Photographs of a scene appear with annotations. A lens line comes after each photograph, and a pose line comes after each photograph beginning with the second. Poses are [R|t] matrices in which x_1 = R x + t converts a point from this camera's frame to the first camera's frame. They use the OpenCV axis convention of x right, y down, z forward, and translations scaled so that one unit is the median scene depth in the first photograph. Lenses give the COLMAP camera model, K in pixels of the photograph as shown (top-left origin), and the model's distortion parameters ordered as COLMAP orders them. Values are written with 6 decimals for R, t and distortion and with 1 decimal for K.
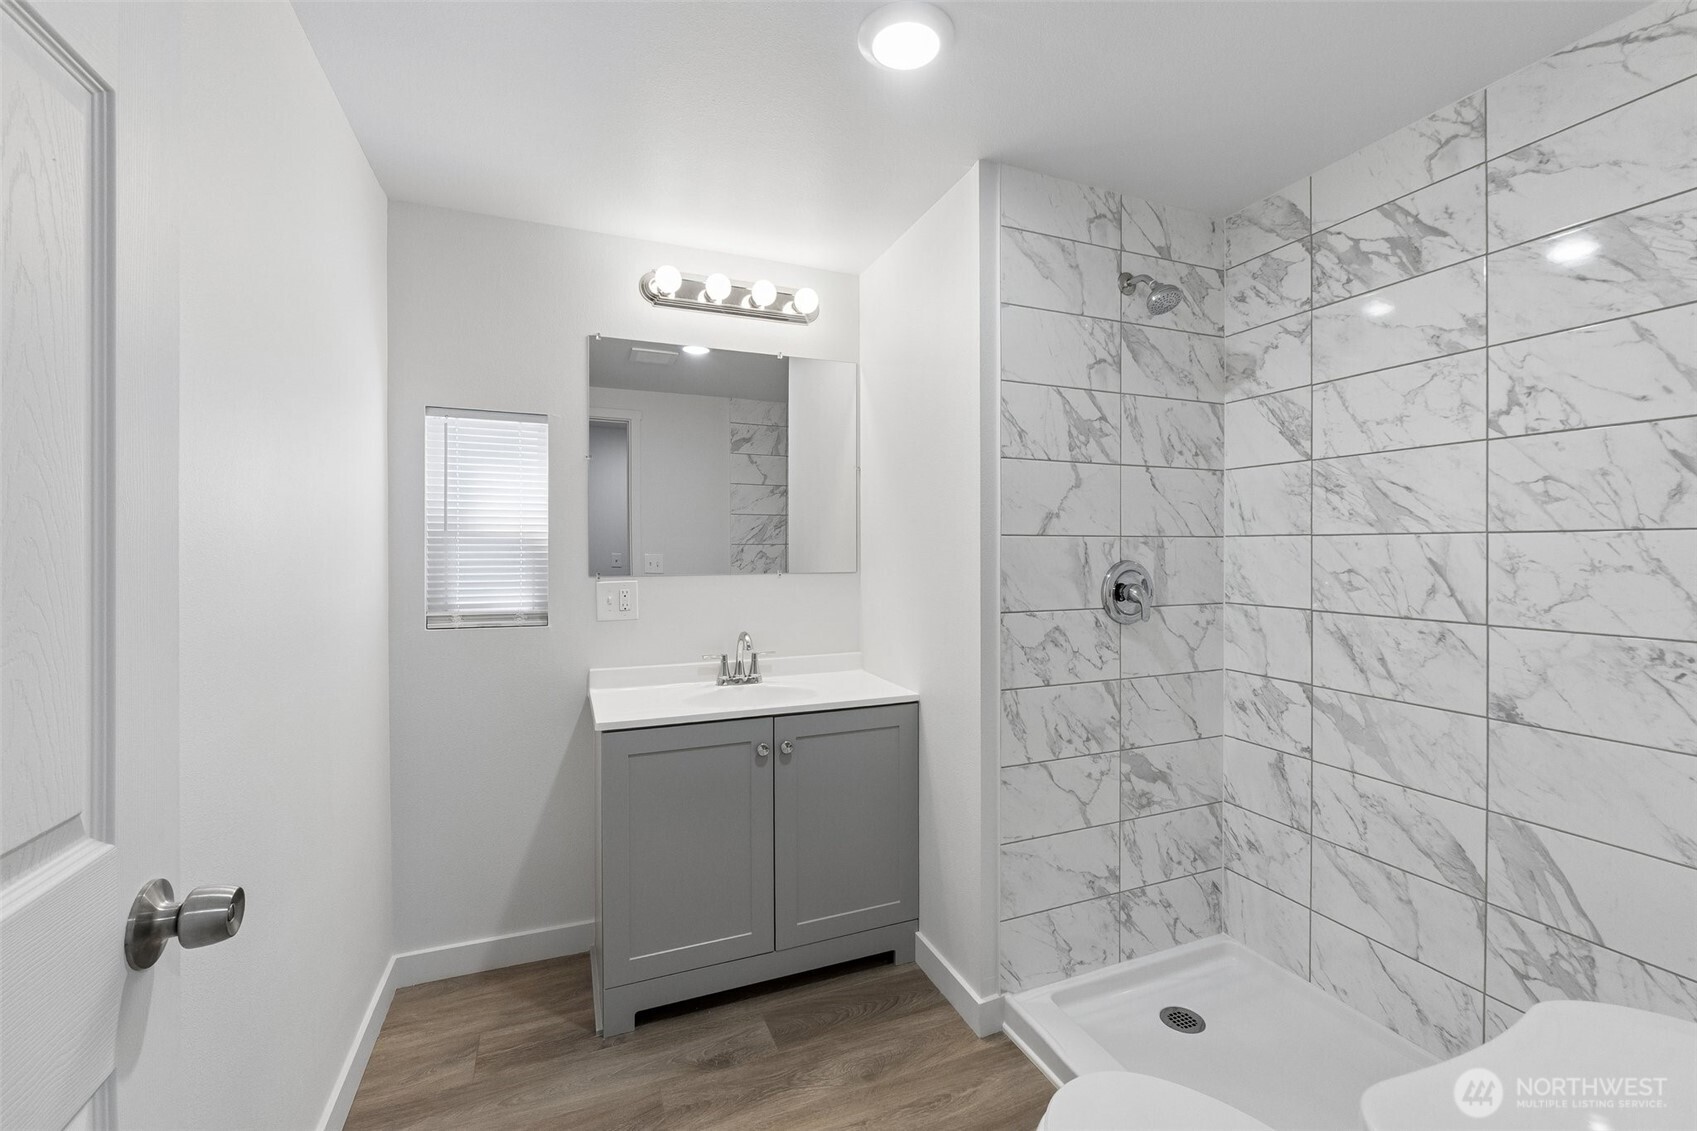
lens RADIAL K [[712.1, 0, 860.8], [0, 712.1, 551.1], [0, 0, 1]] dist [-0.009339, -0.000318]
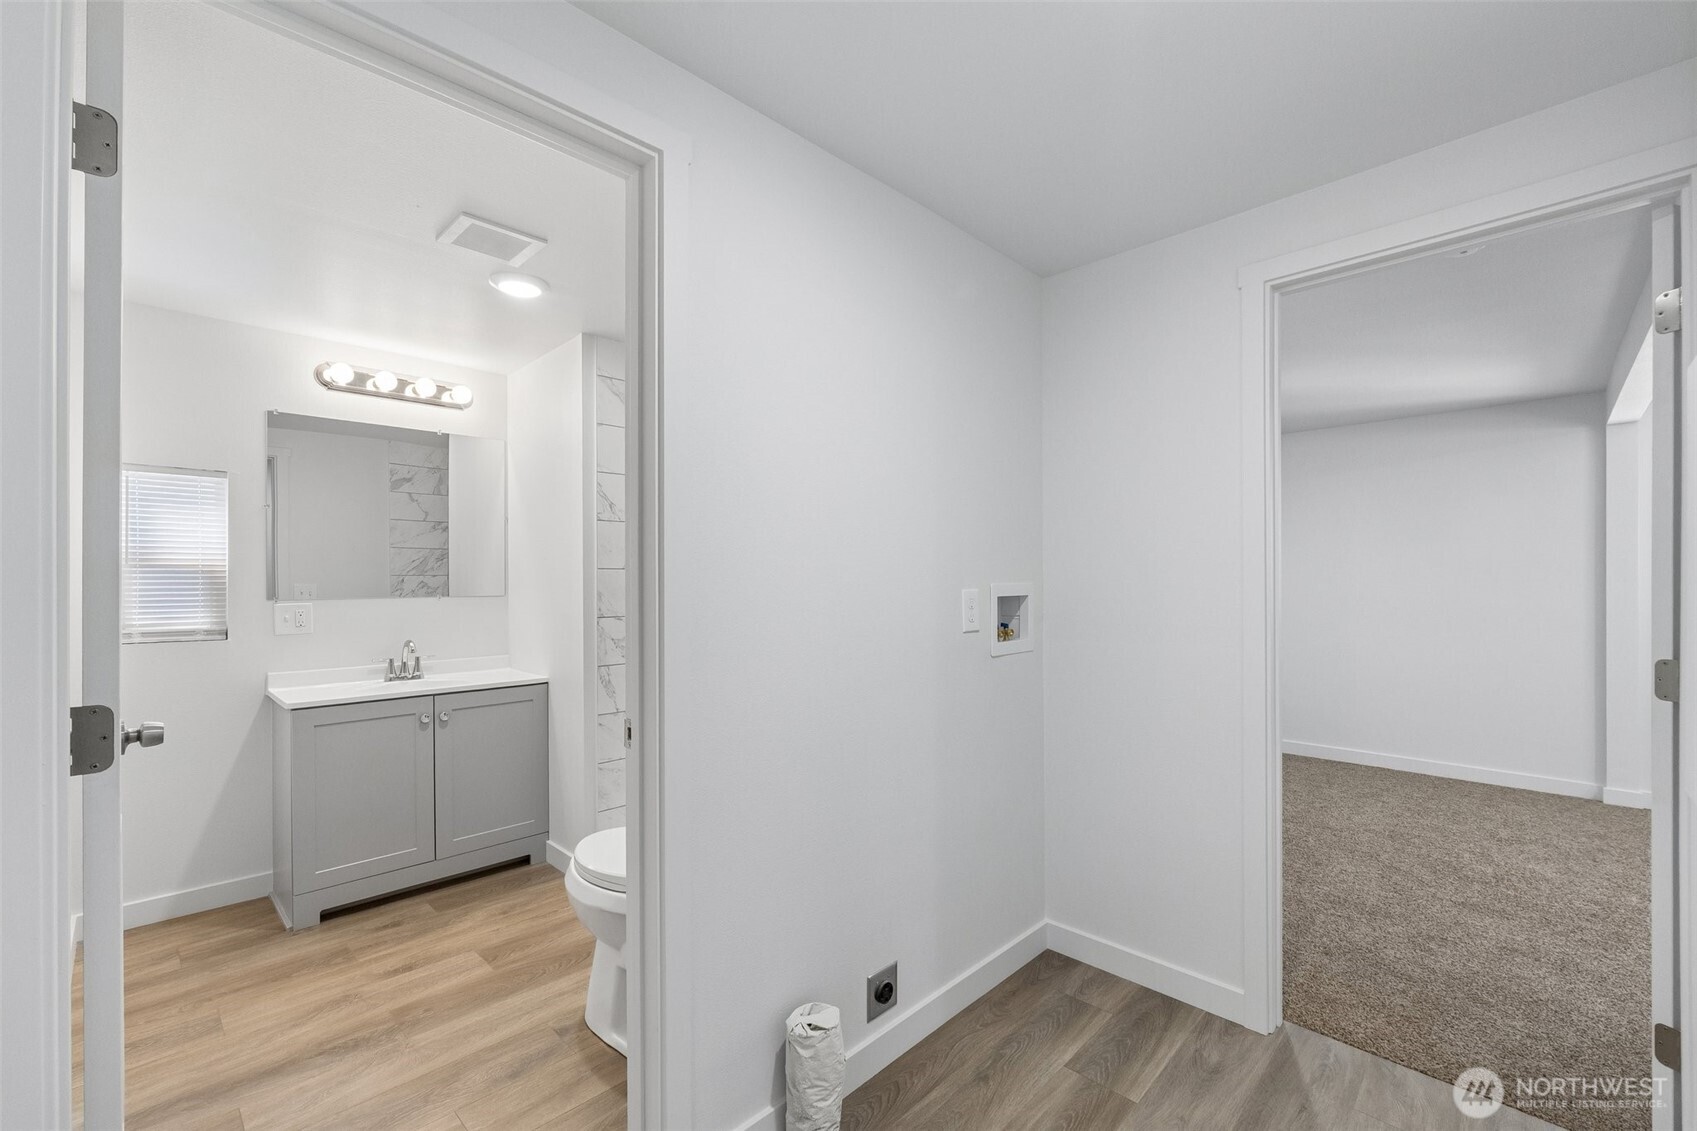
lens RADIAL K [[715.3, 0, 855.2], [0, 715.3, 579.1], [0, 0, 1]] dist [-0.007687, 0.001028]
pose [[0.917833, -0.002093, 0.396961, 0.079304], [0.003900, 0.999985, -0.003745, 0.007447], [-0.396947, 0.004986, 0.917828, -0.601982]]
